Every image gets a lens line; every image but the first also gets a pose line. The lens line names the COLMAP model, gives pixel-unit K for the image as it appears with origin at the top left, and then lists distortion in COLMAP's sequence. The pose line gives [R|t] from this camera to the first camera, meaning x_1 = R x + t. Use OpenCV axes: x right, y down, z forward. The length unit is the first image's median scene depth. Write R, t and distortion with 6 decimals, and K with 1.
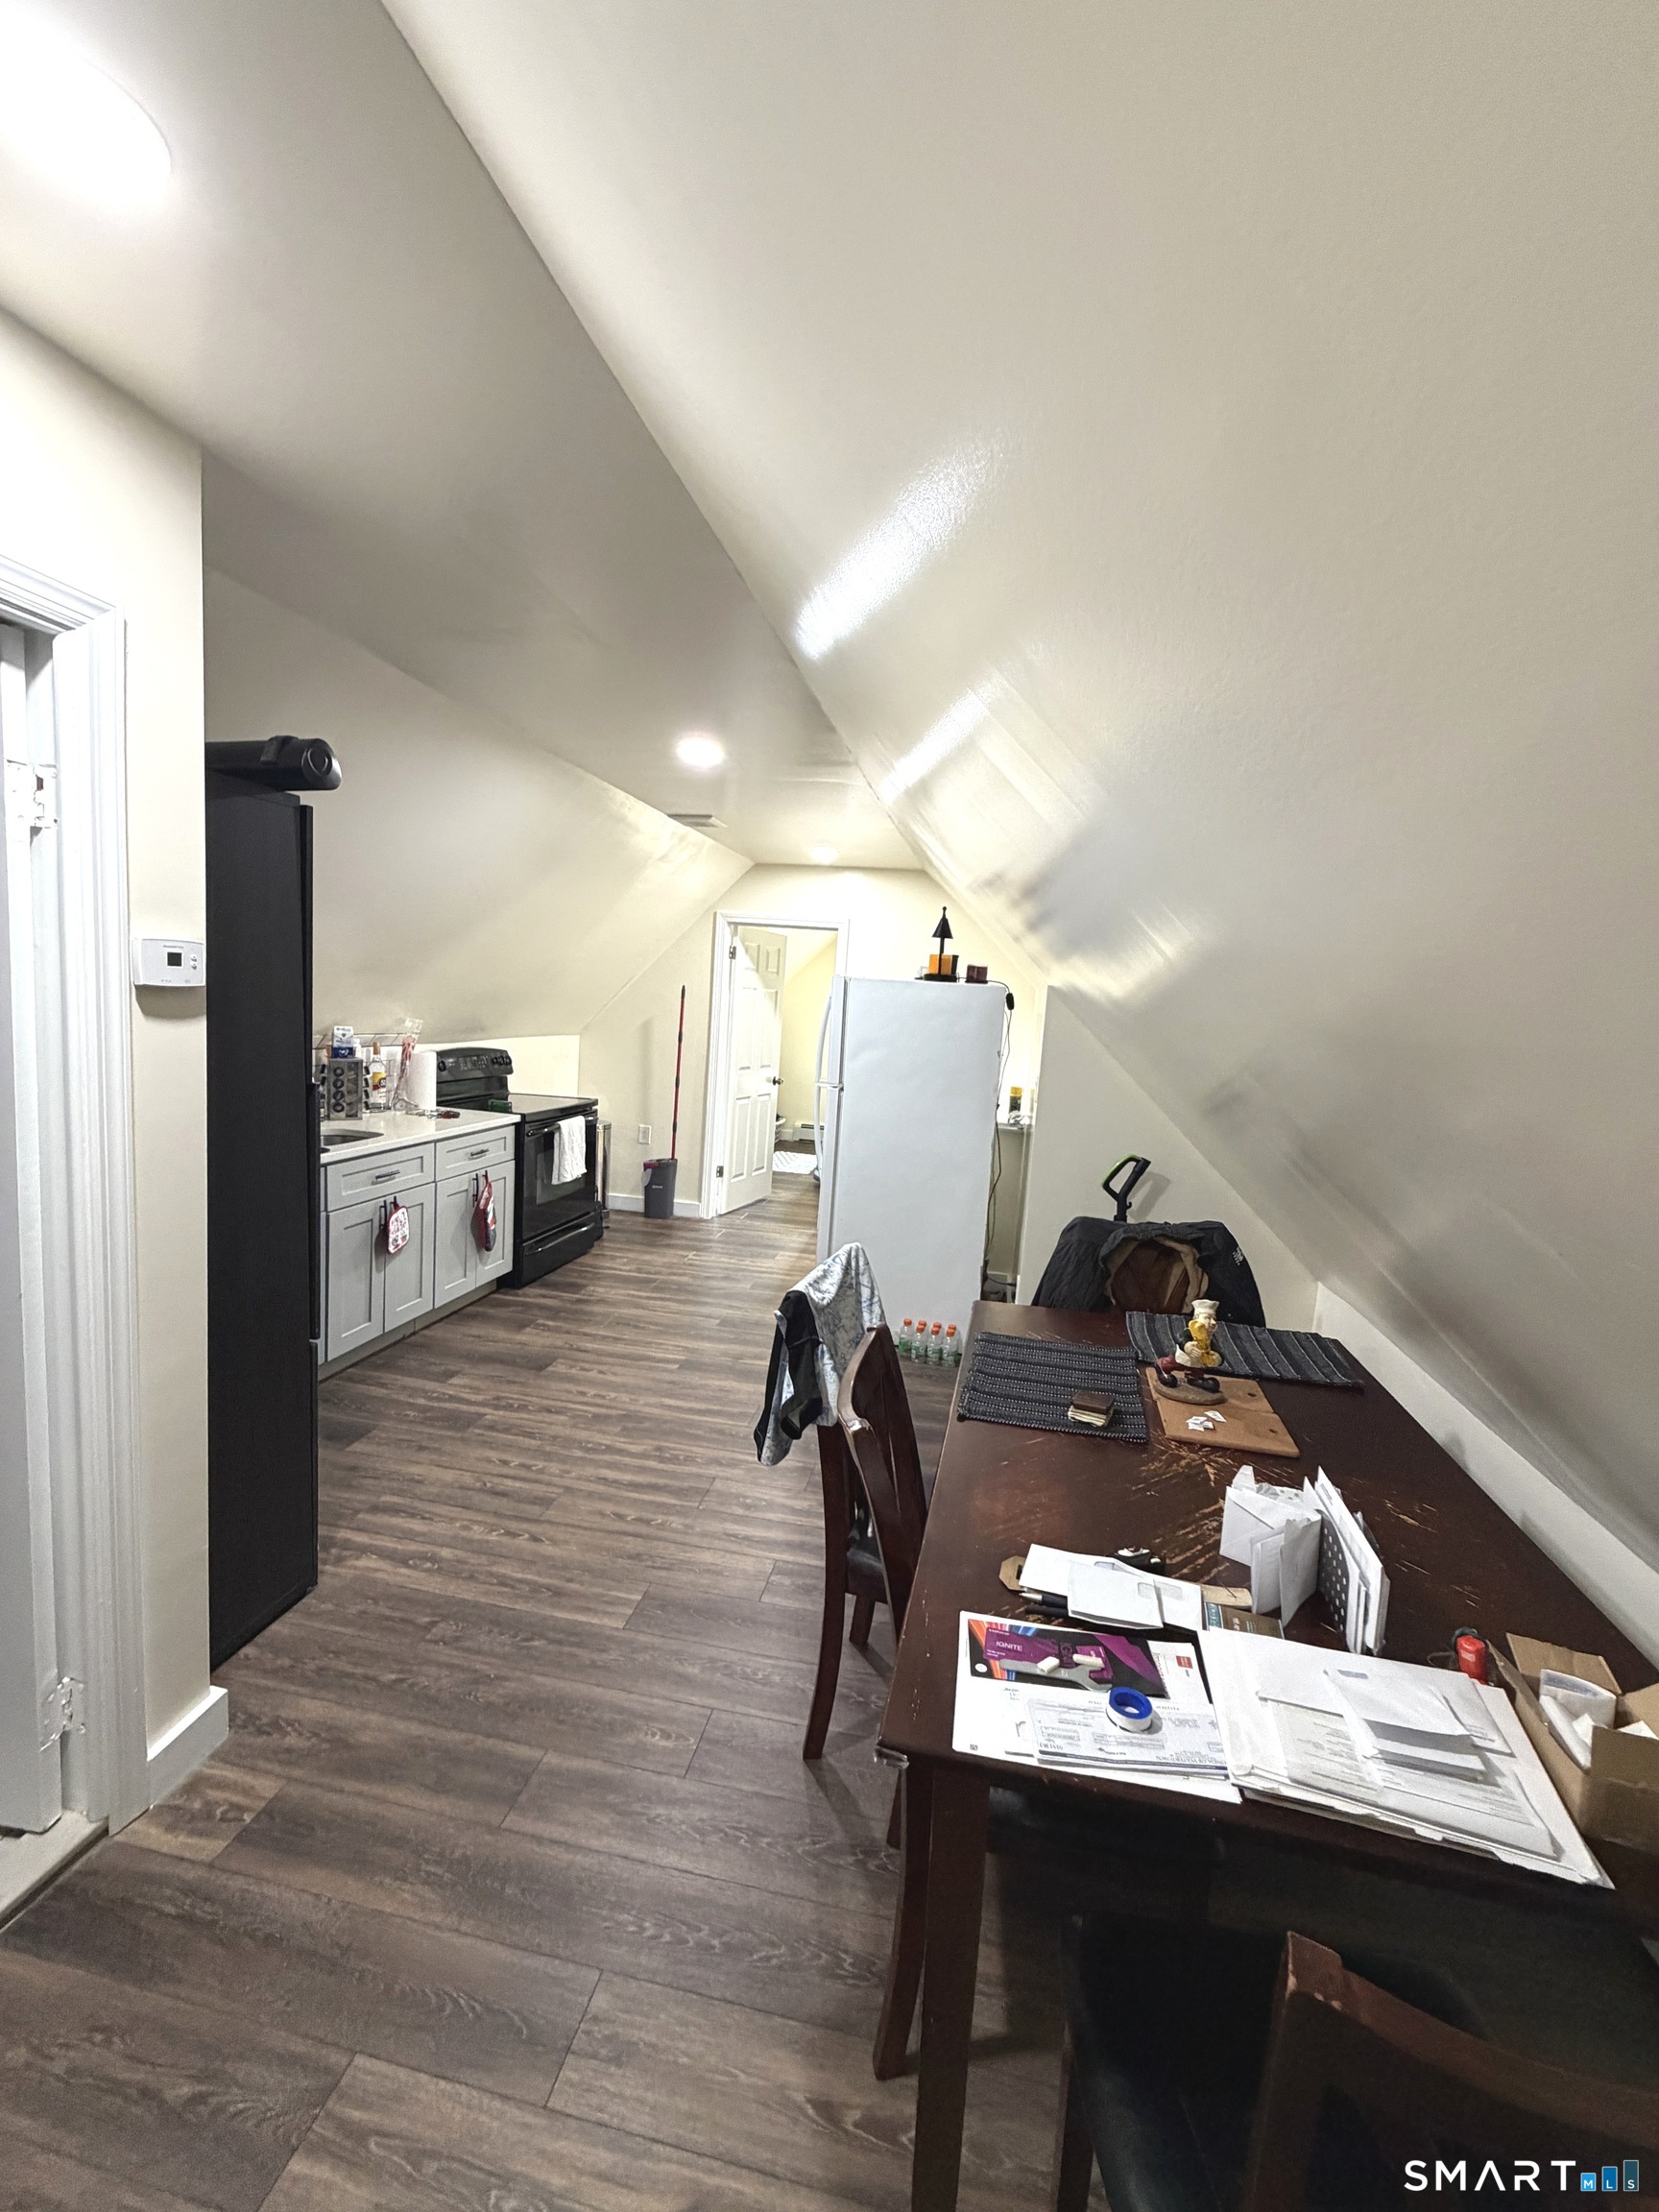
lens RADIAL K [[878.4, 0, 829.5], [0, 878.4, 1106.0], [0, 0, 1]] dist [-0.000182, -0.000009]
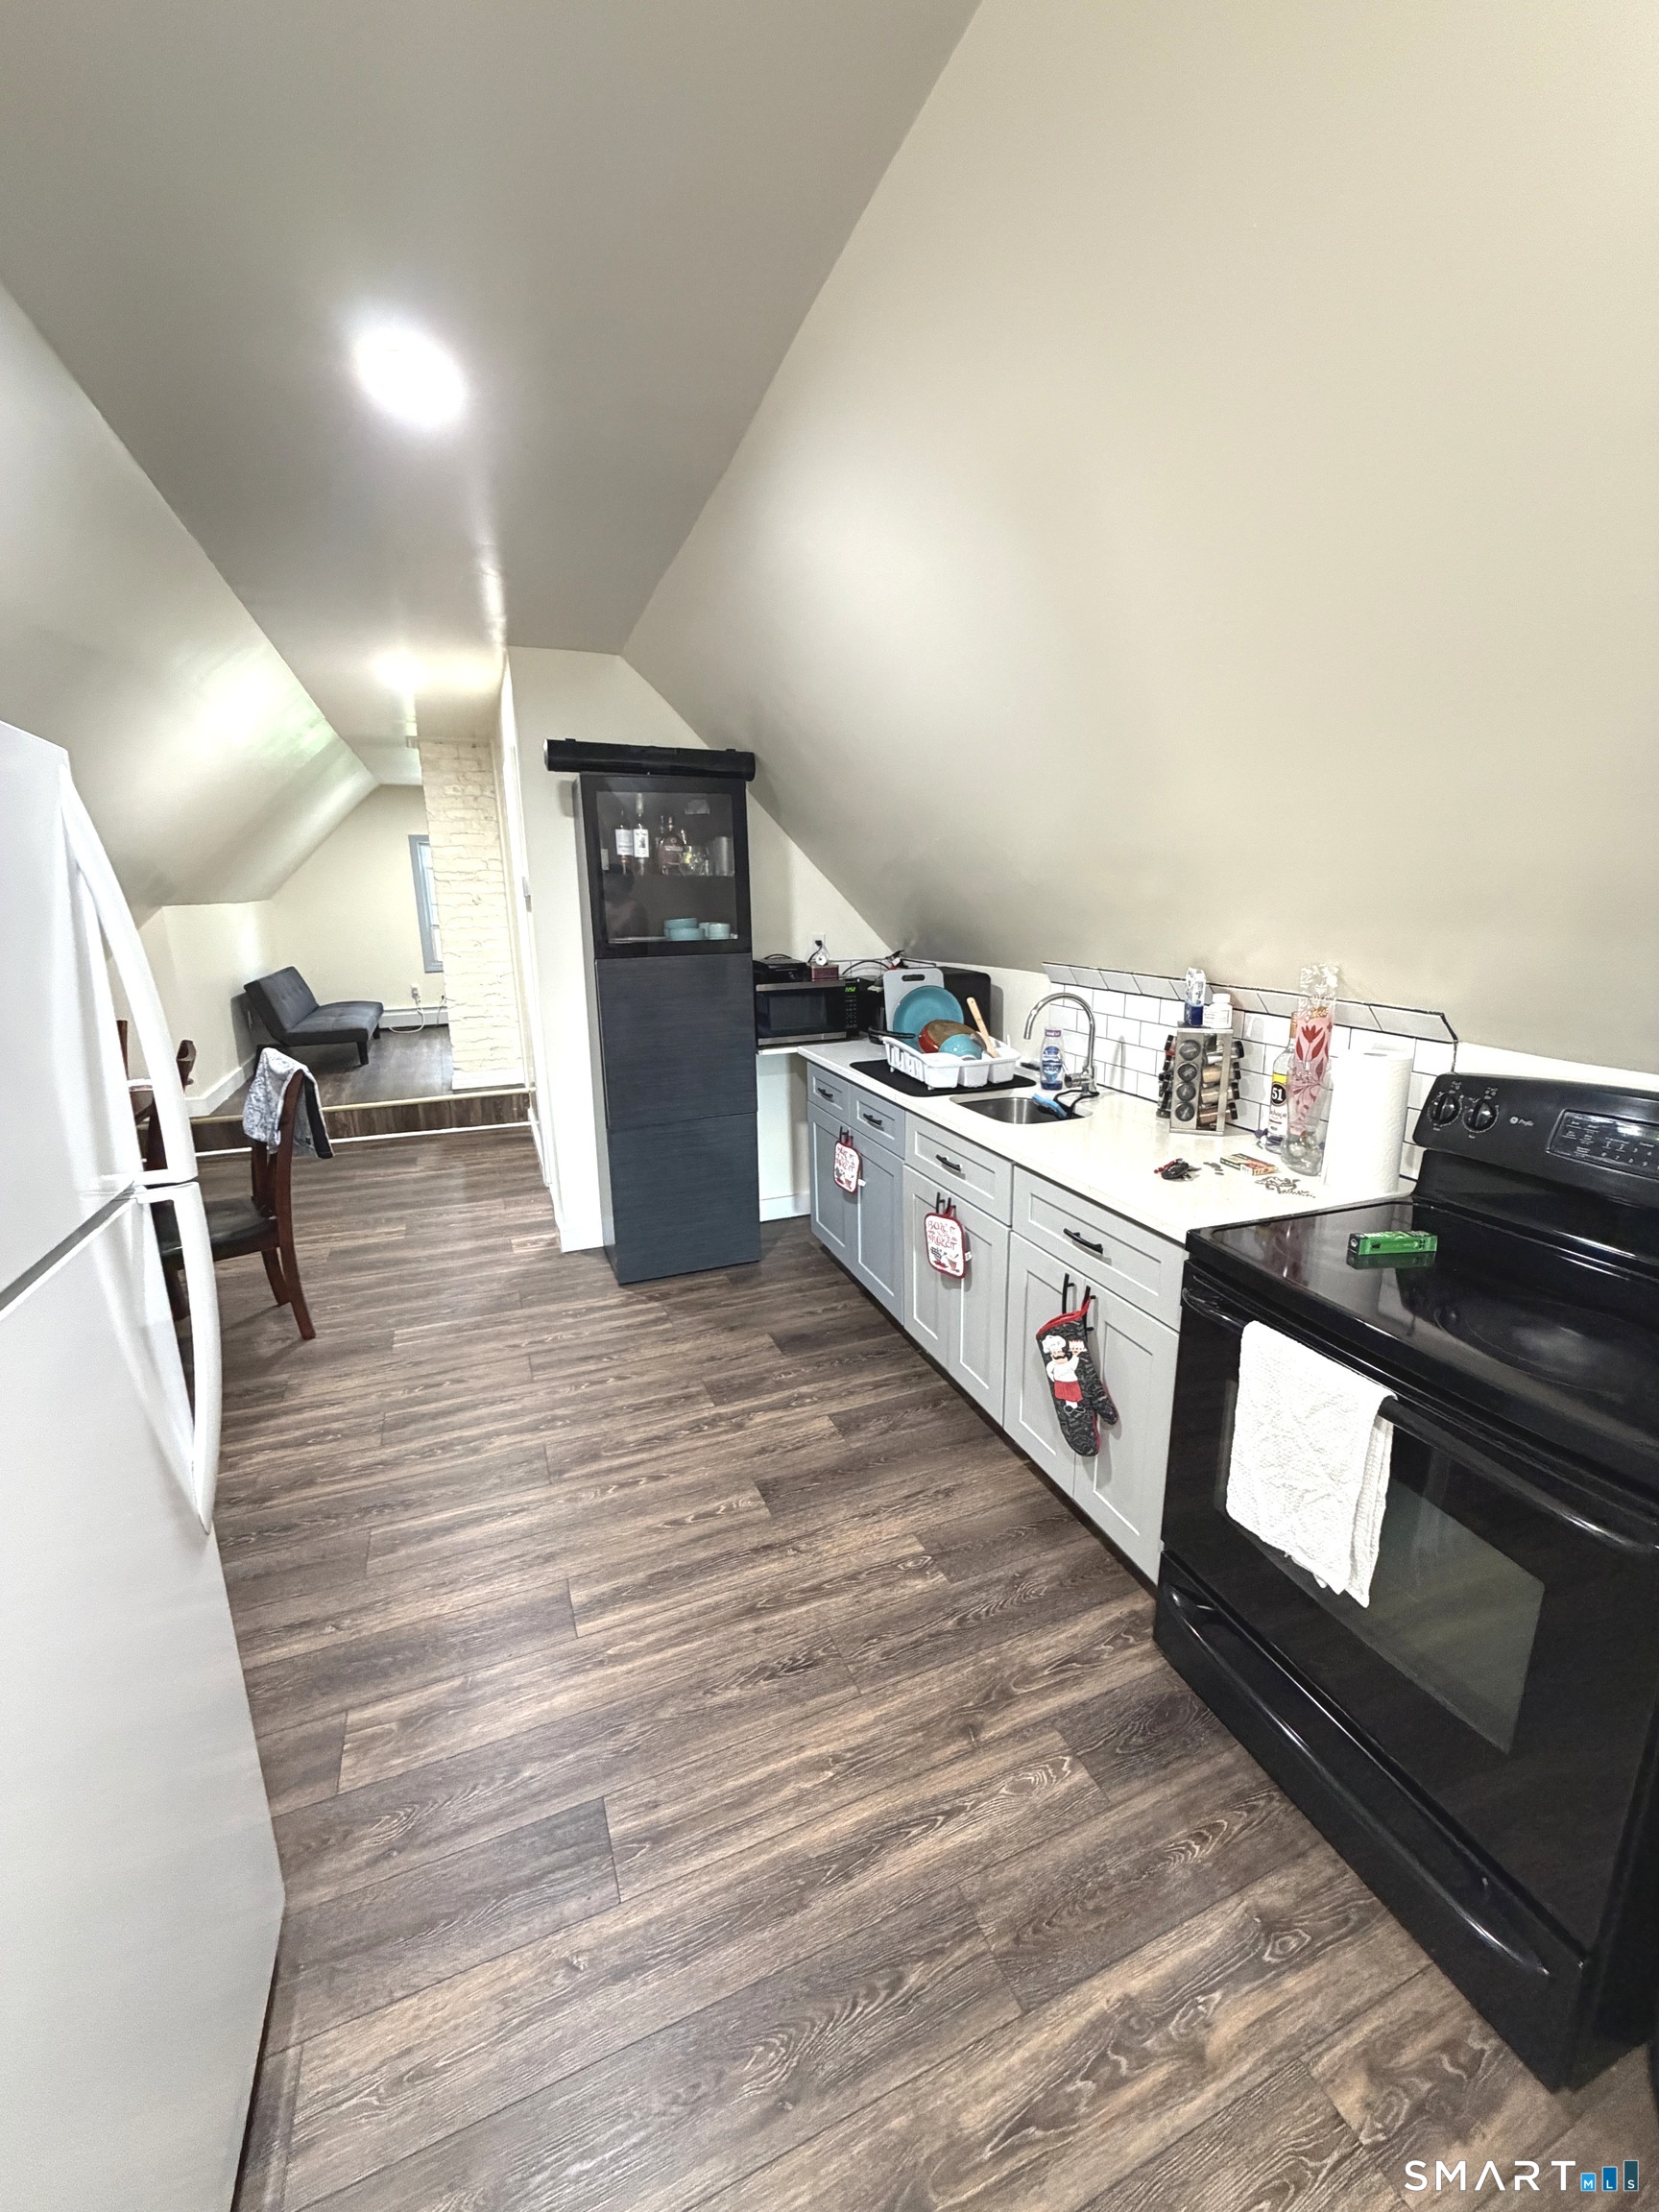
lens RADIAL K [[878.4, 0, 829.5], [0, 878.4, 1106.0], [0, 0, 1]] dist [-0.000182, -0.000009]
pose [[-0.828718, 0.082347, -0.553575, -0.035458], [-0.105769, 0.948249, 0.299395, -0.165667], [0.549581, 0.306665, -0.777121, 1.471413]]
